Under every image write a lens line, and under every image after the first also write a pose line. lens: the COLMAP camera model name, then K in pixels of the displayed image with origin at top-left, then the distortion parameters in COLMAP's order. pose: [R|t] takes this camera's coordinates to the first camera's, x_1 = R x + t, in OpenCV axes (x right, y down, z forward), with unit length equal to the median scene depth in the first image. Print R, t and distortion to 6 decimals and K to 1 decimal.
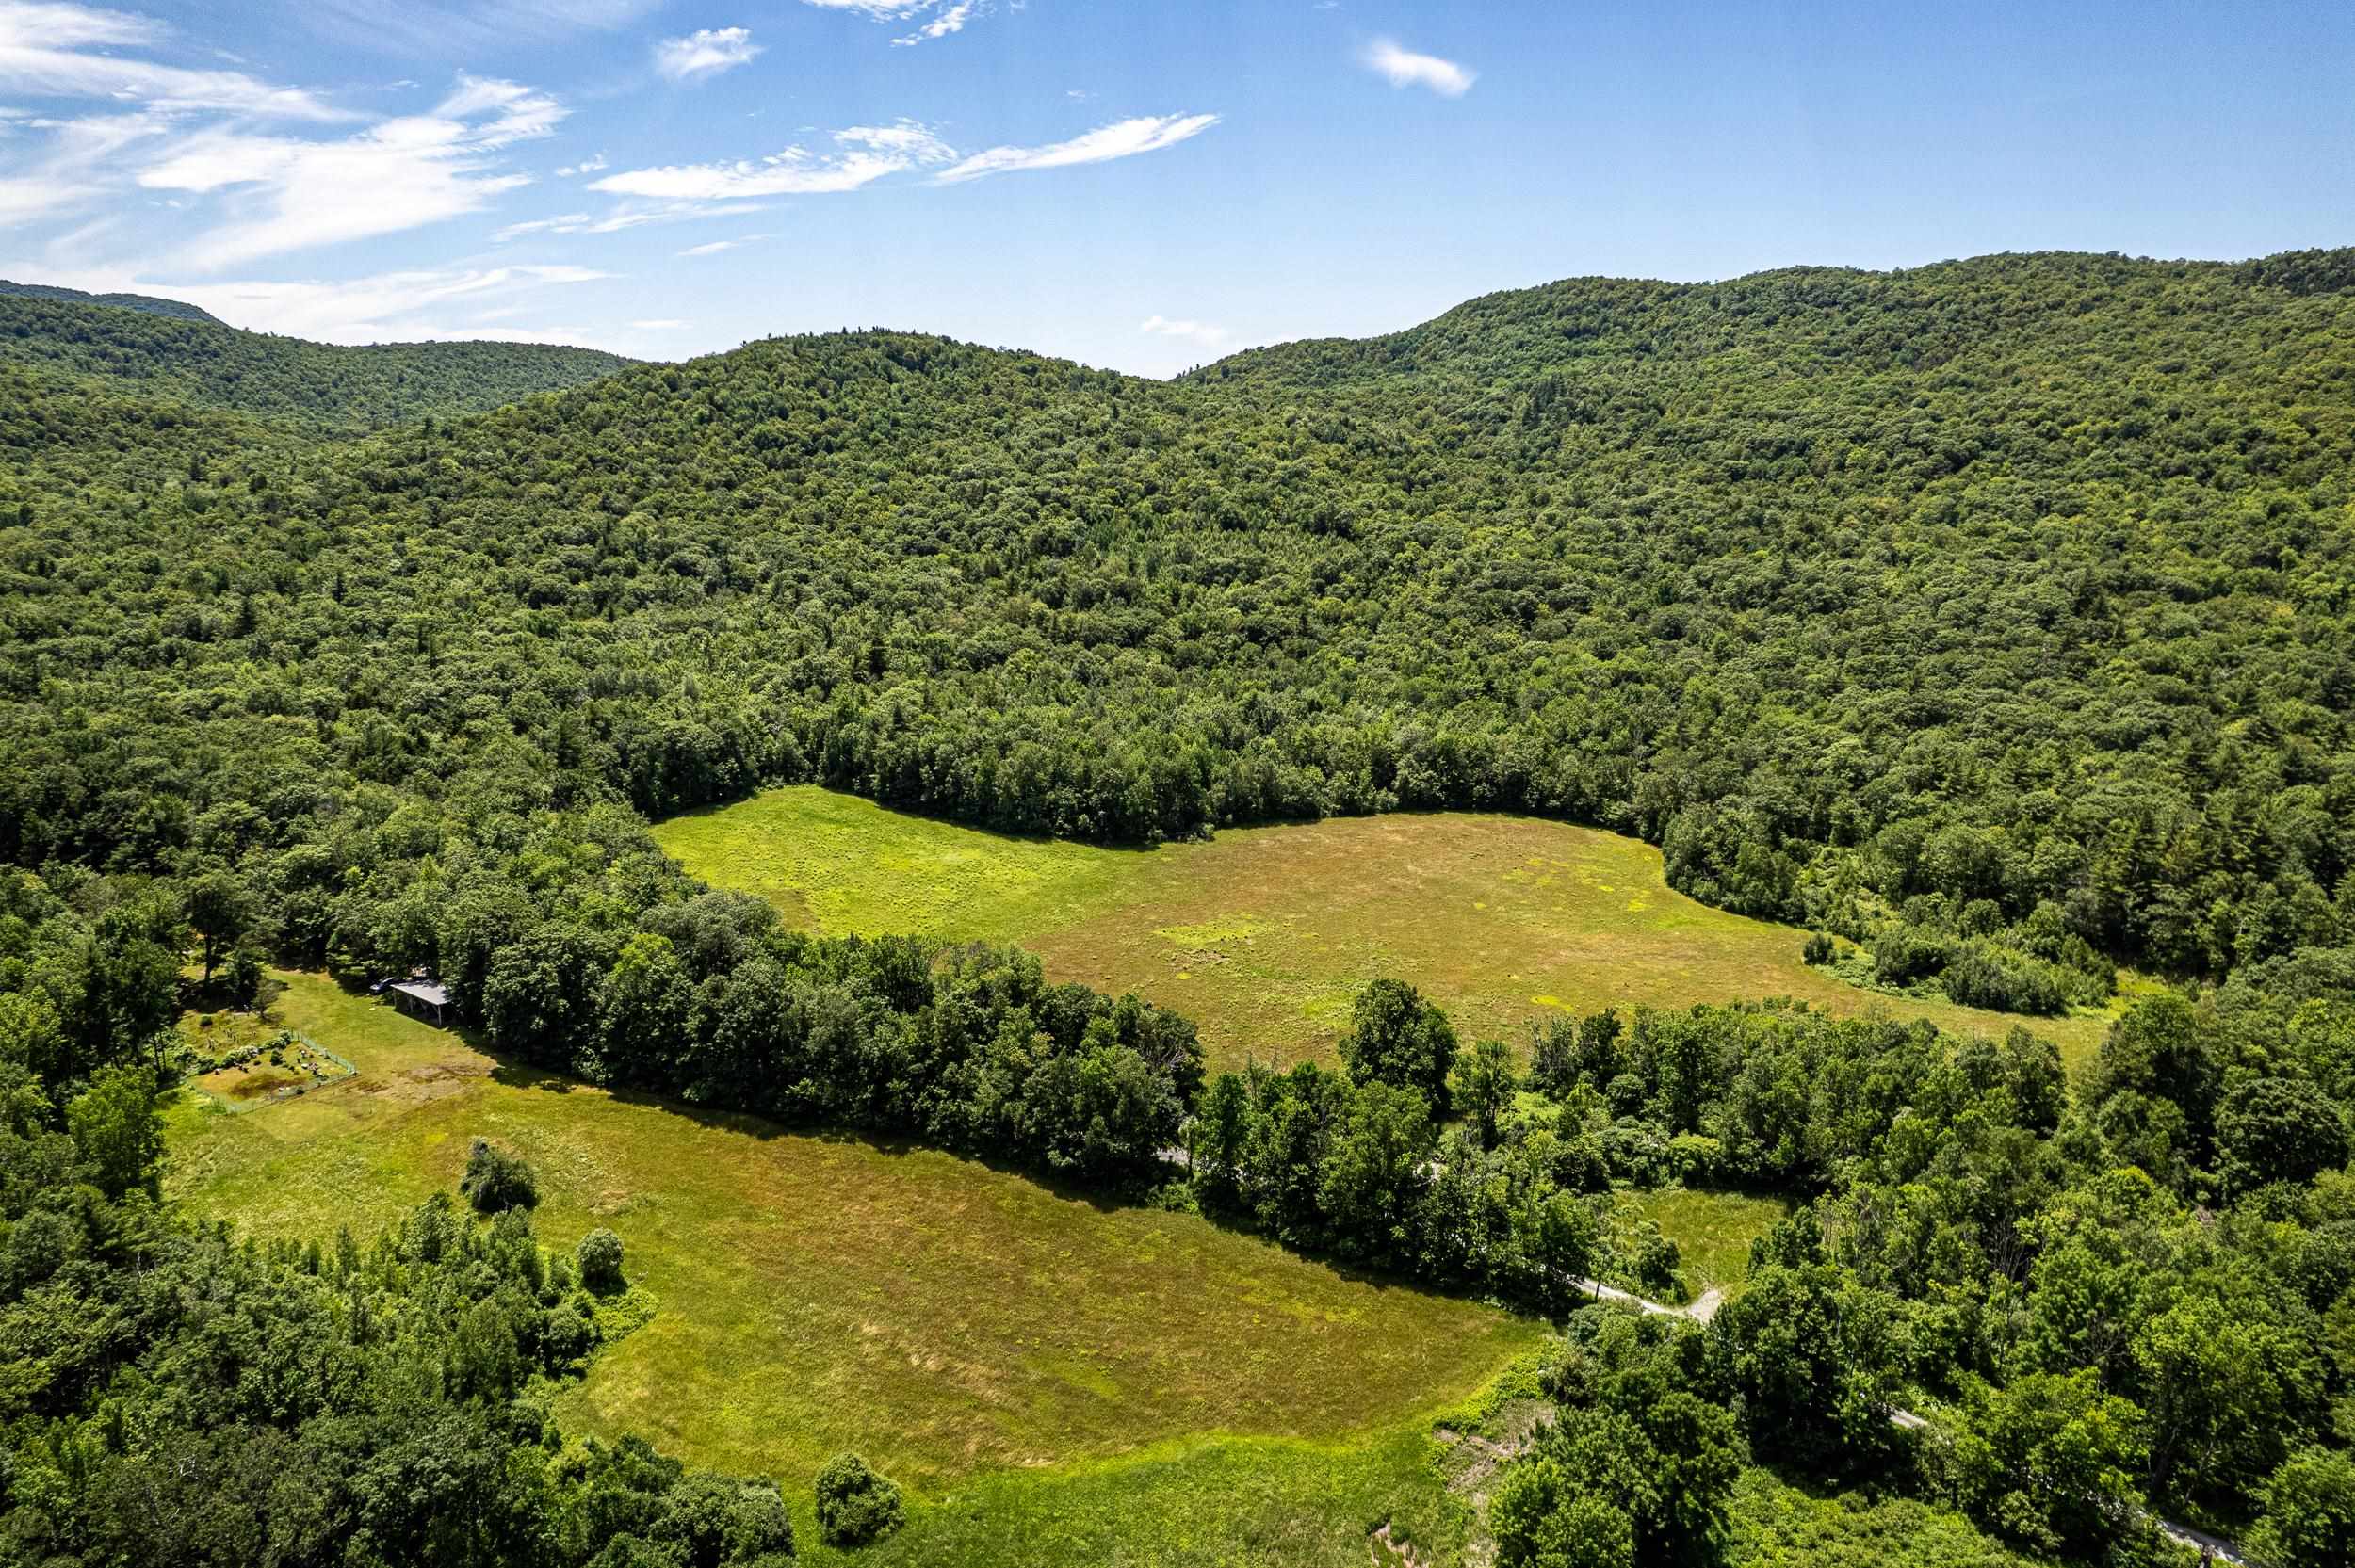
lens RADIAL K [[1505.6, 0, 1185.8], [0, 1505.6, 786.0], [0, 0, 1]] dist [-0.072037, 0.048448]
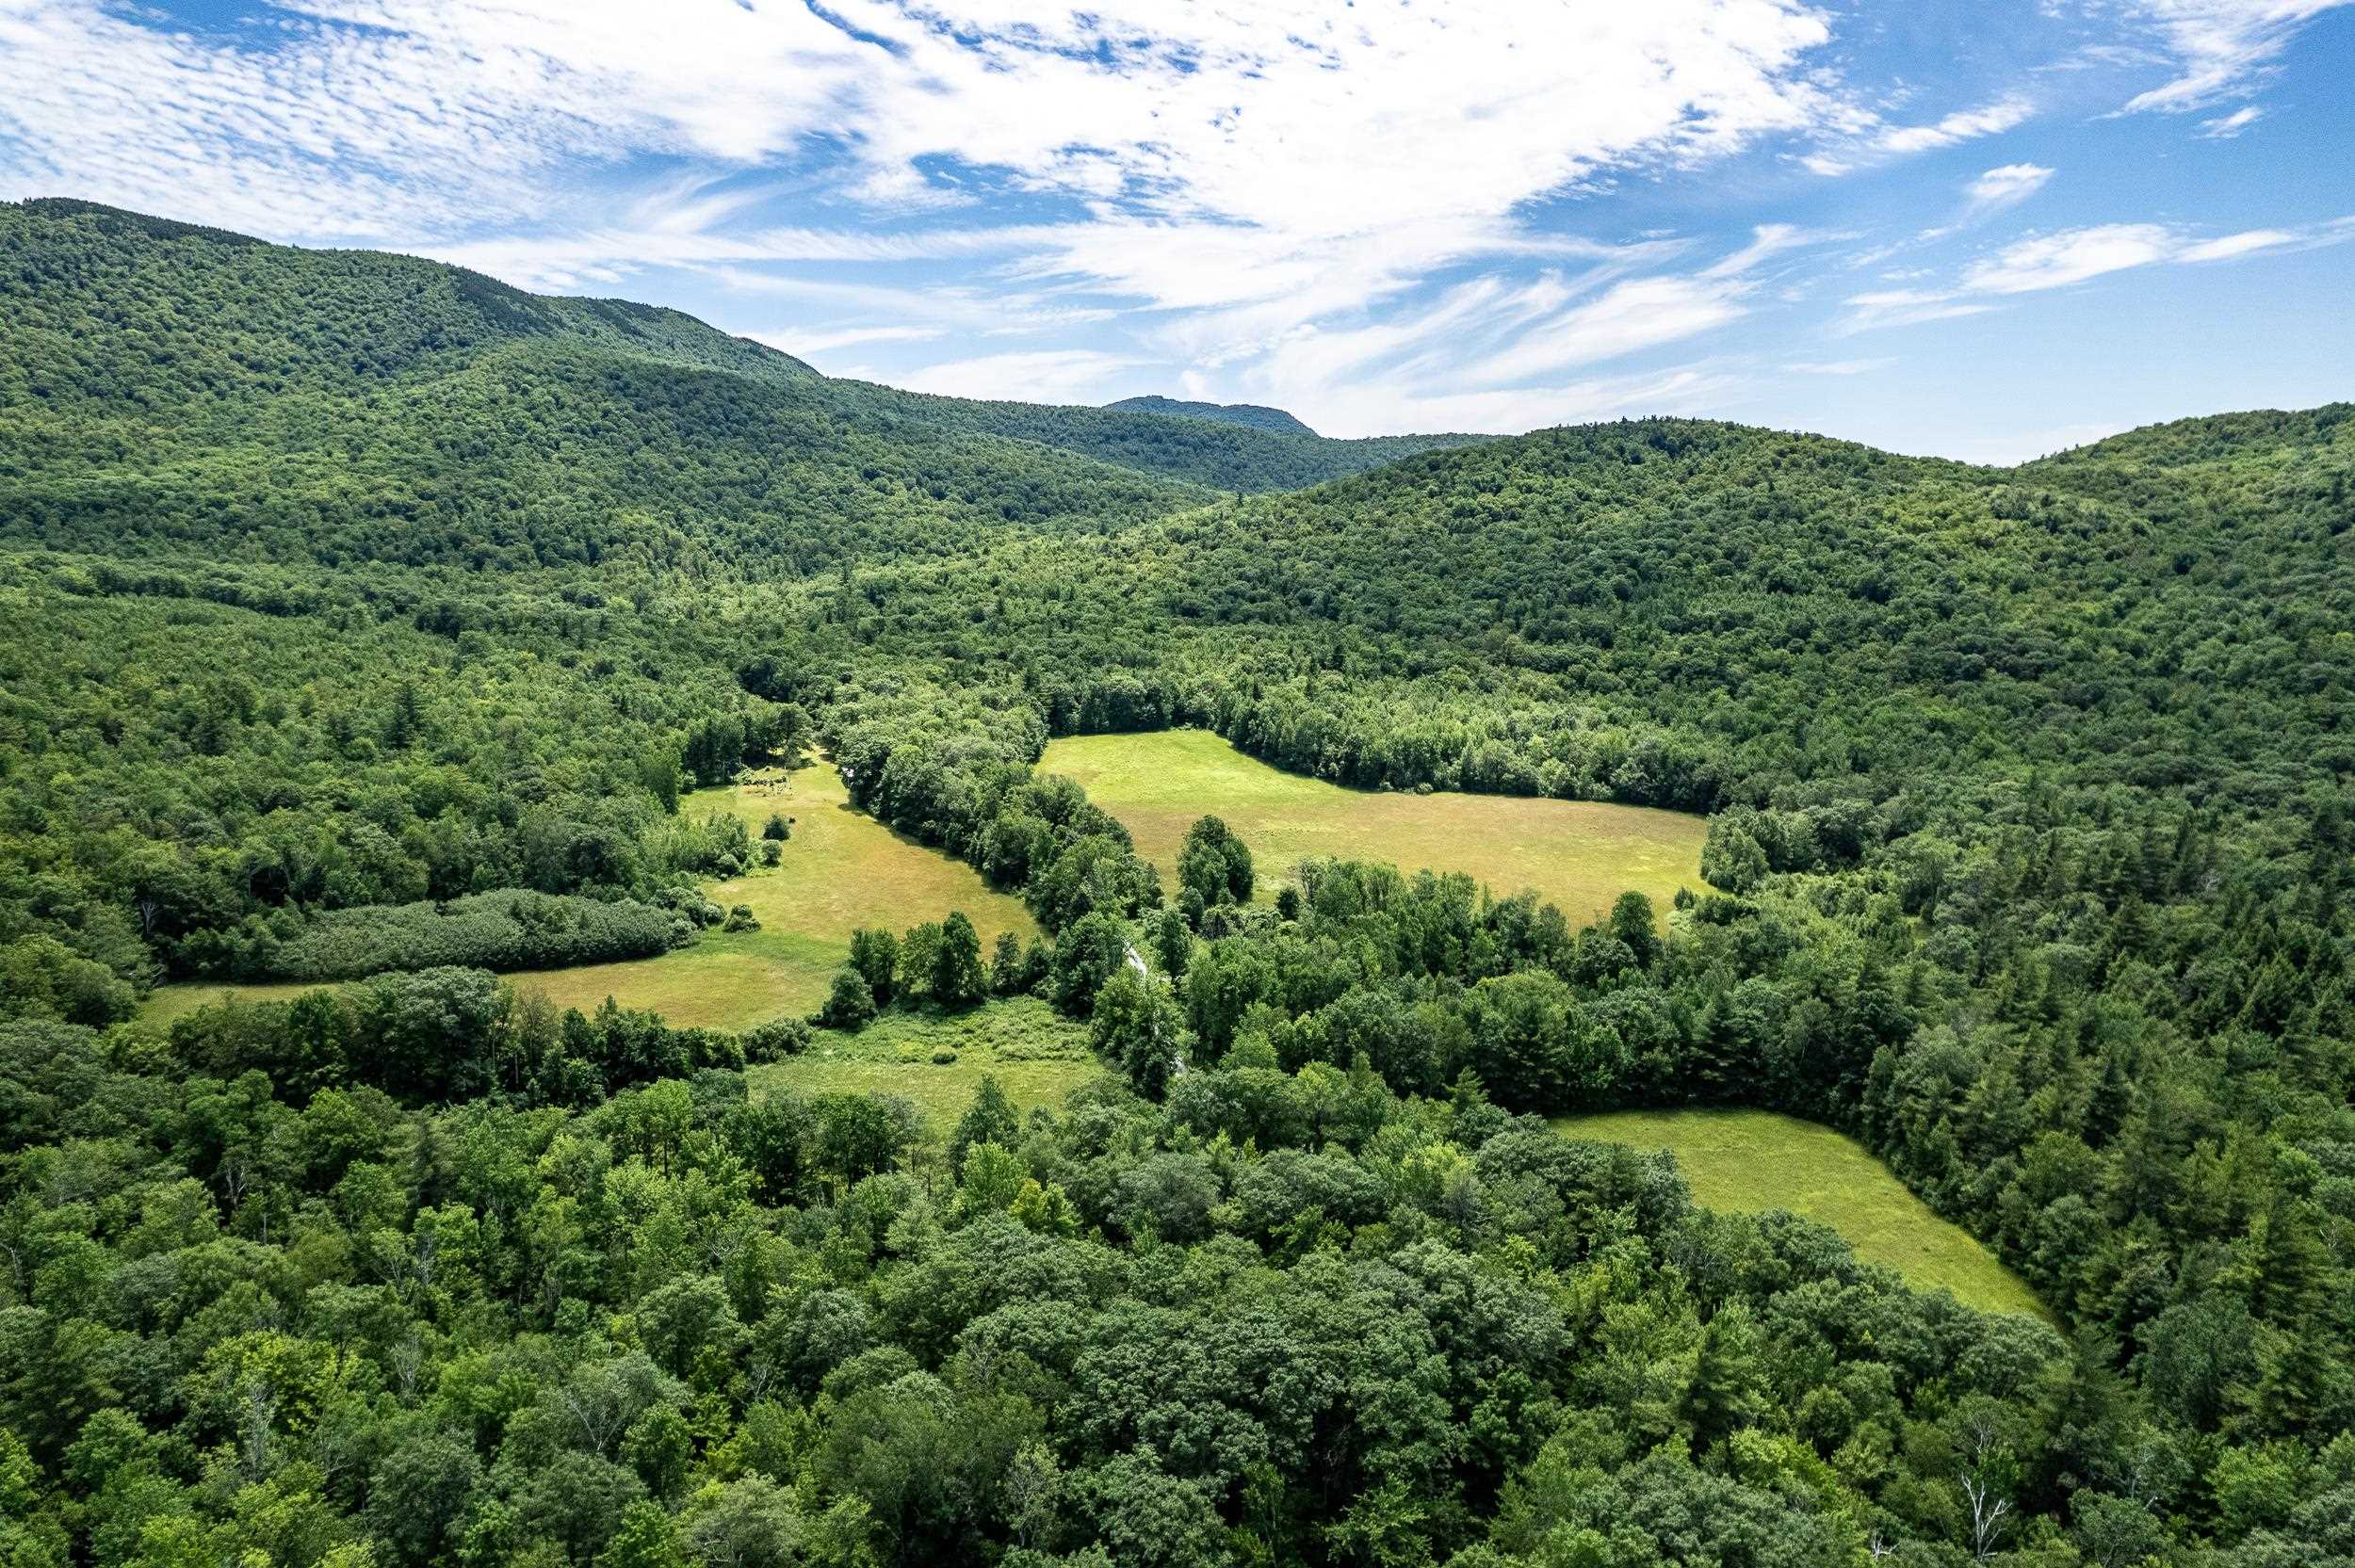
lens RADIAL K [[1505.6, 0, 1162.7], [0, 1505.6, 780.1], [0, 0, 1]] dist [-0.072037, 0.048448]
pose [[0.769646, 0.110598, -0.628819, 0.636983], [-0.149119, 0.988782, -0.008607, 0.065408], [0.620812, 0.100393, 0.777504, -0.167191]]
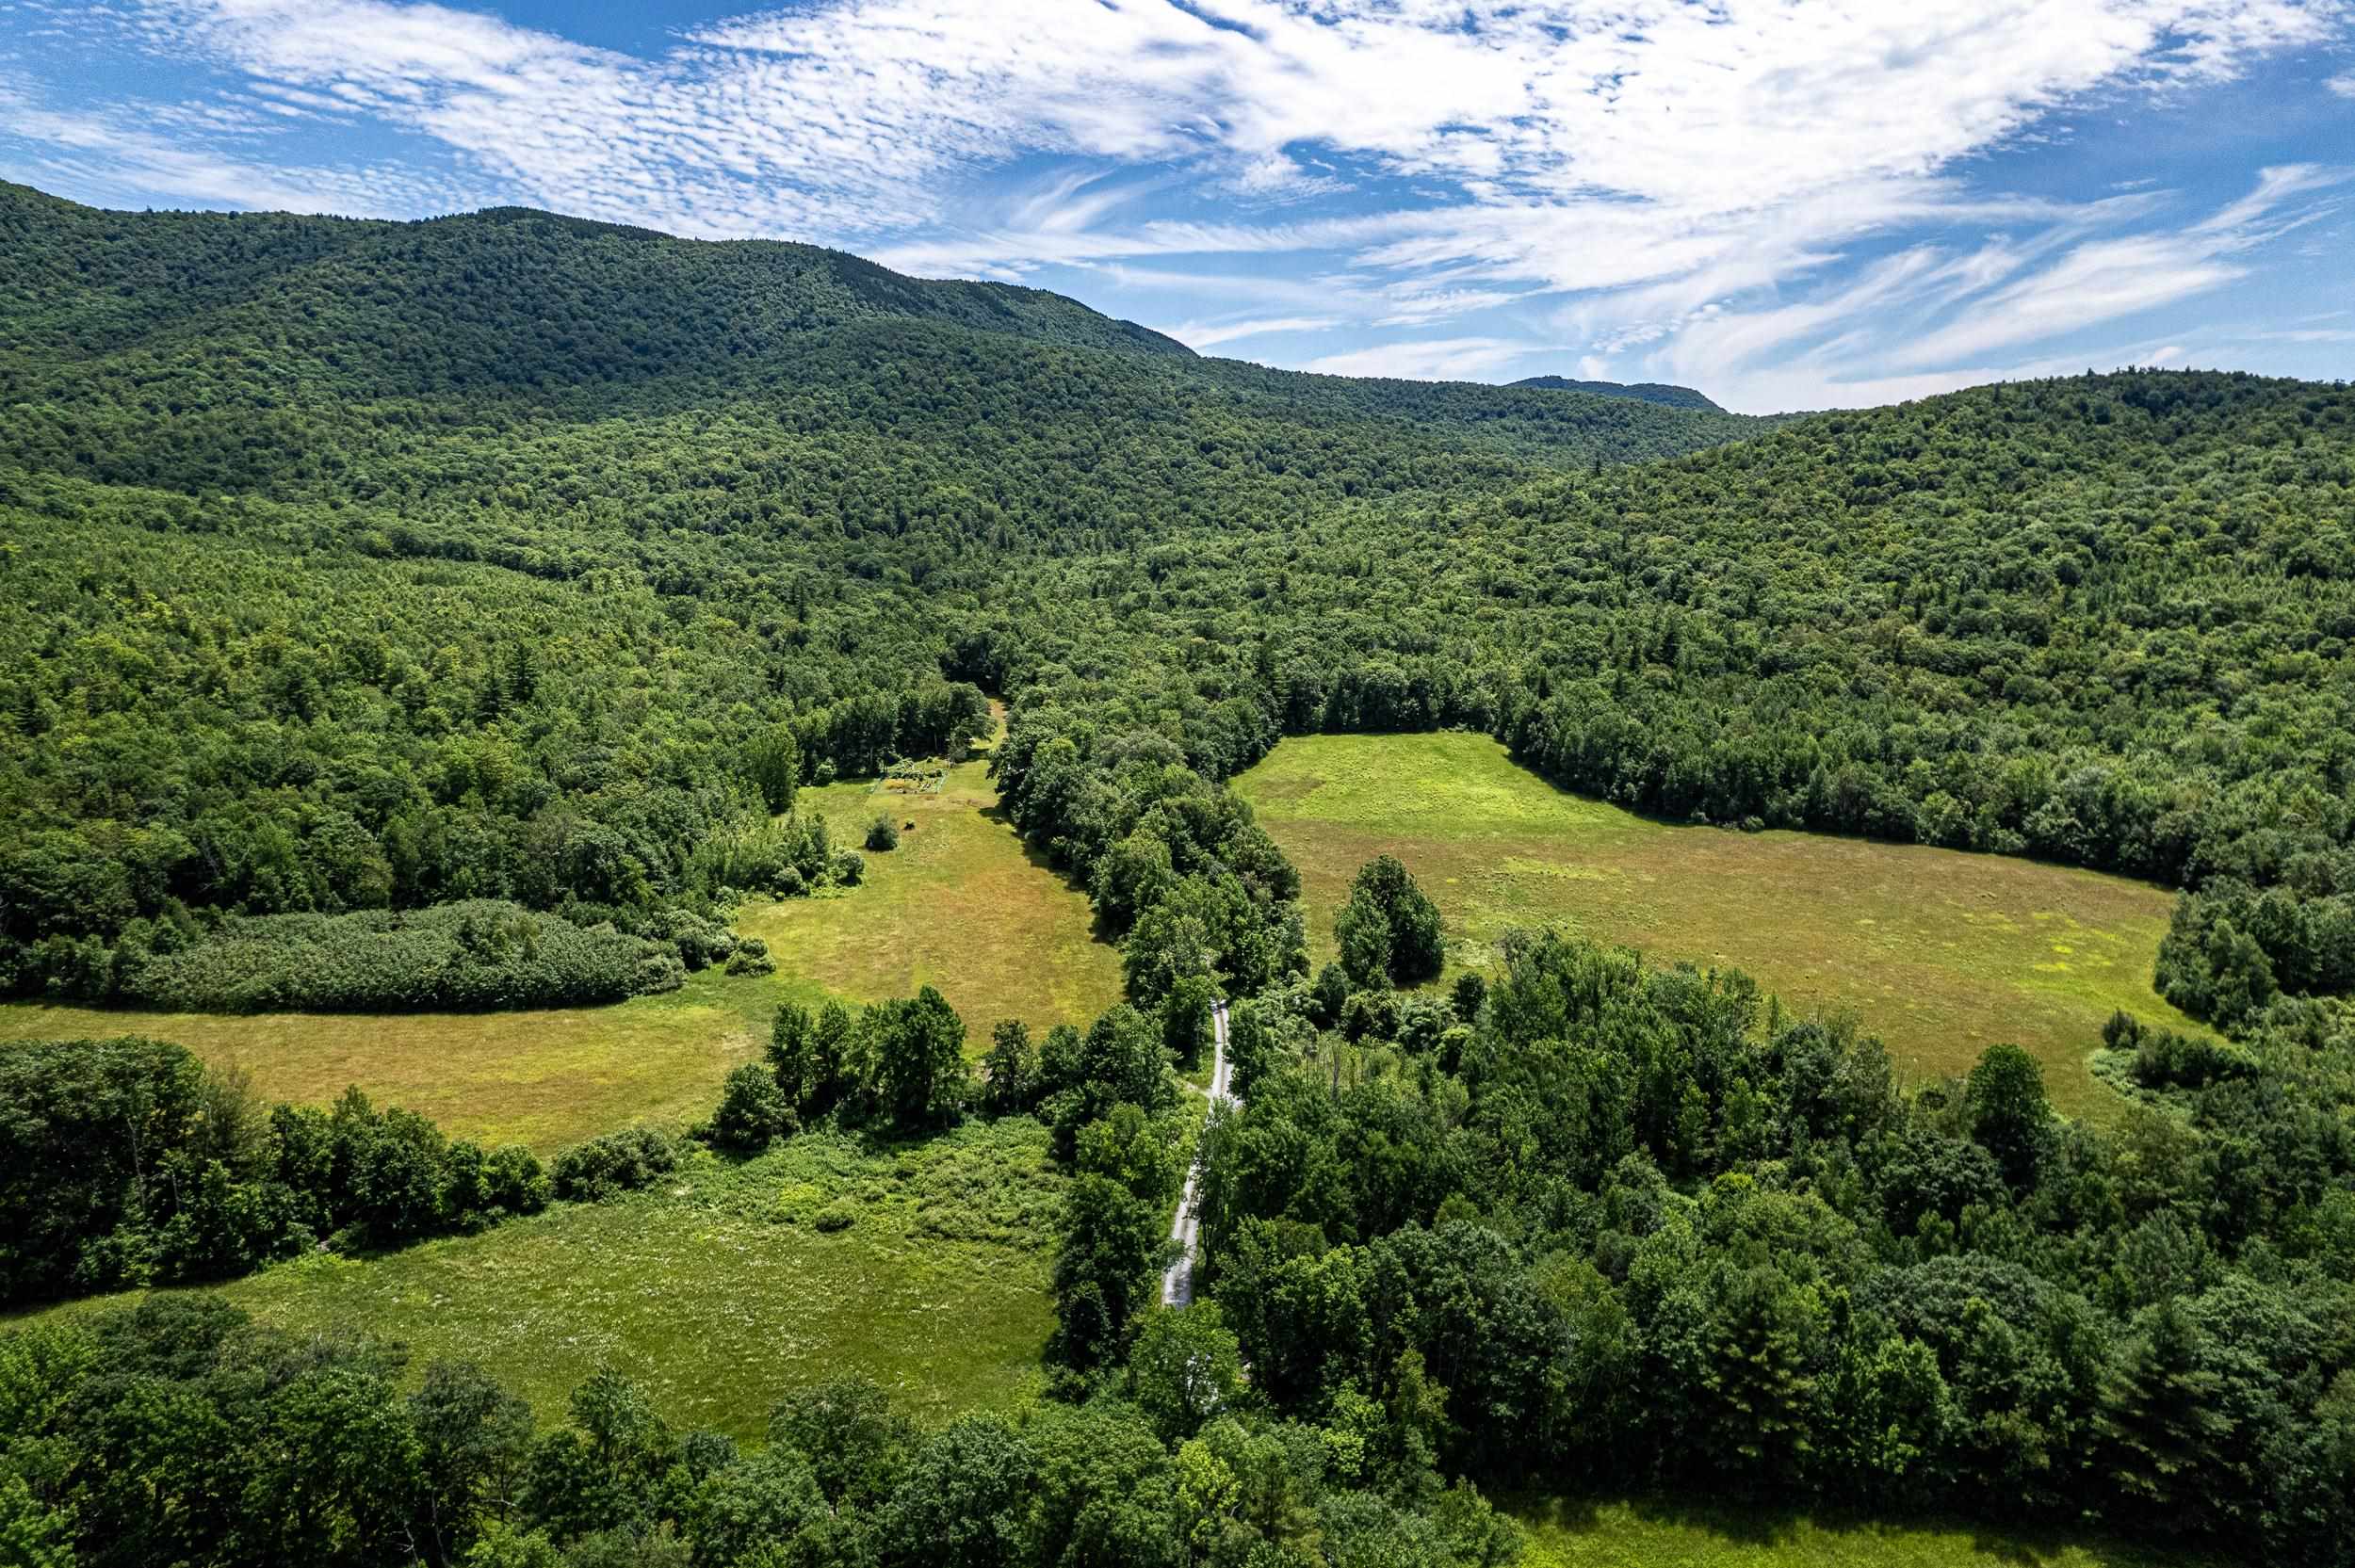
lens RADIAL K [[1505.6, 0, 1160.6], [0, 1505.6, 778.1], [0, 0, 1]] dist [-0.072037, 0.048448]
pose [[0.576760, 0.145003, -0.803942, 0.546468], [-0.189978, 0.980947, 0.040636, 0.033121], [0.794517, 0.129294, 0.593318, 0.099356]]
